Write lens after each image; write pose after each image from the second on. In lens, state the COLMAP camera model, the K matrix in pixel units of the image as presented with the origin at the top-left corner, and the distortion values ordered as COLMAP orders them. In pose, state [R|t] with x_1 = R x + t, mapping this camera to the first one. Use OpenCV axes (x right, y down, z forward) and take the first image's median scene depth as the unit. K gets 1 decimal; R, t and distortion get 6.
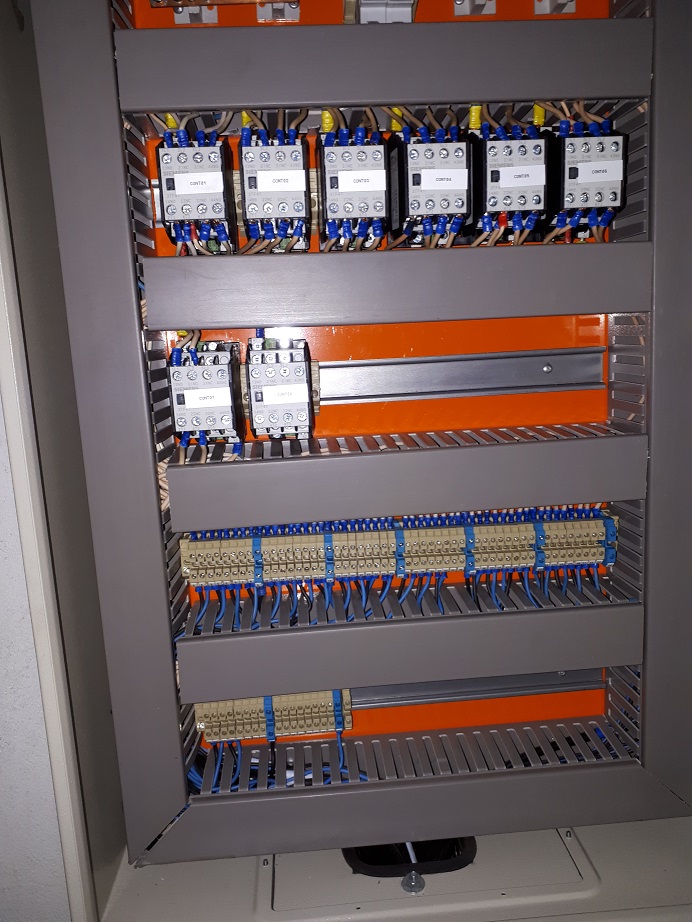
lens RADIAL K [[744.4, 0, 346.0], [0, 744.4, 461.0], [0, 0, 1]] dist [0.284169, -0.709010]
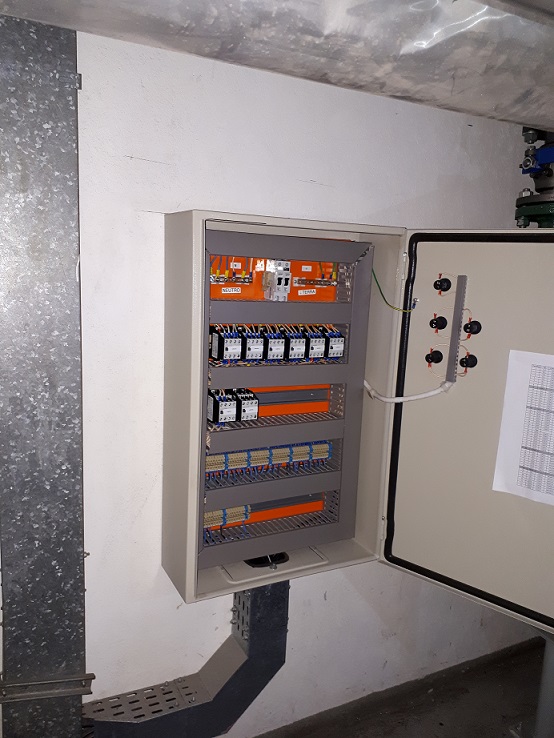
lens RADIAL K [[574.4, 0, 277.9], [0, 574.4, 383.5], [0, 0, 1]] dist [0.042851, -0.072737]
pose [[0.908559, 0.014986, 0.417487, -0.829118], [-0.006713, 0.999751, -0.021278, -0.117981], [-0.417702, 0.016530, 0.908434, -1.052981]]
